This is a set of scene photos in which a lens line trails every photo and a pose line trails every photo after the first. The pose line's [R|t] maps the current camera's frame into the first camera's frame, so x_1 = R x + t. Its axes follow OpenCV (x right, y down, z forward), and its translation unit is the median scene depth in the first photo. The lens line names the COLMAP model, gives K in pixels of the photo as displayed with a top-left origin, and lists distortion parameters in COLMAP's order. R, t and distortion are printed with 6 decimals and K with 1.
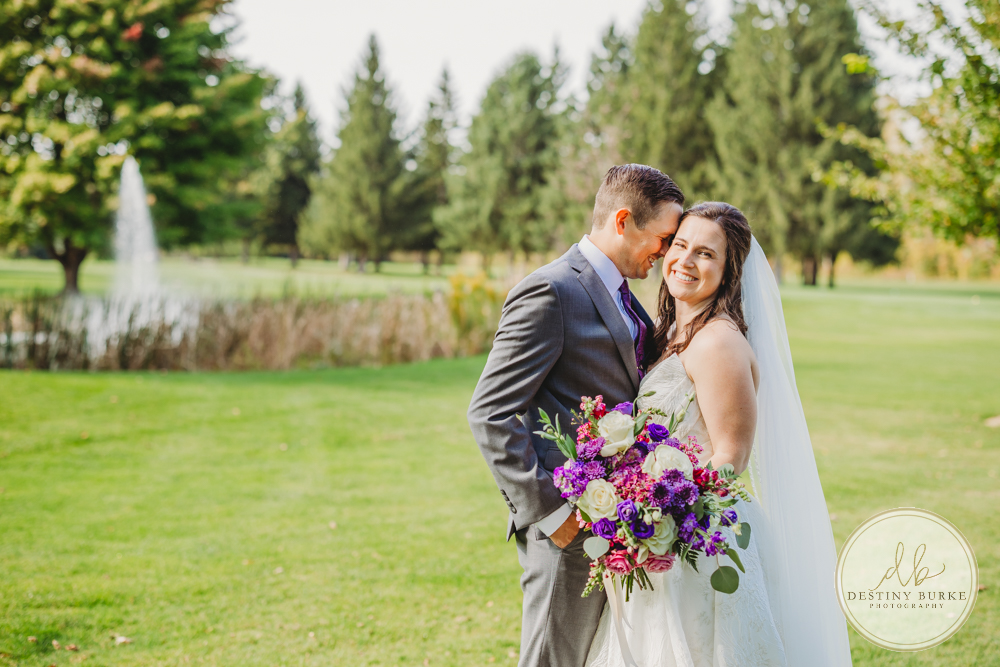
lens RADIAL K [[1603.5, 0, 500.0], [0, 1603.5, 333.5], [0, 0, 1]] dist [-0.117622, 0.396347]
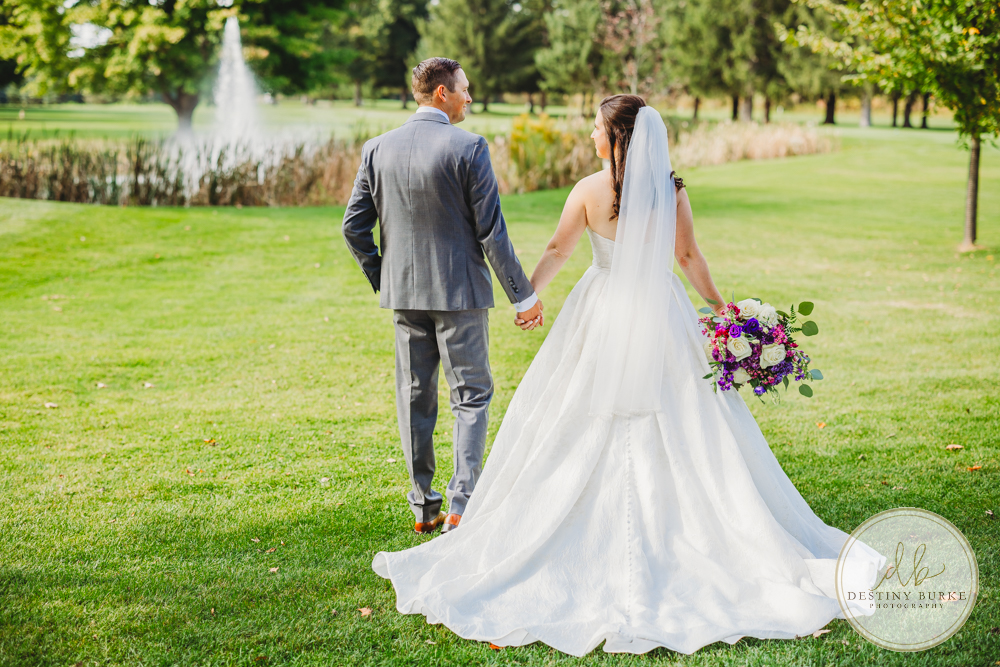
lens RADIAL K [[1603.5, 0, 500.0], [0, 1603.5, 333.5], [0, 0, 1]] dist [-0.117622, 0.396347]
pose [[0.996453, 0.004824, -0.084016, 0.121362], [0.003705, 0.994874, 0.101059, -0.001936], [0.084073, -0.101012, 0.991327, -0.249417]]
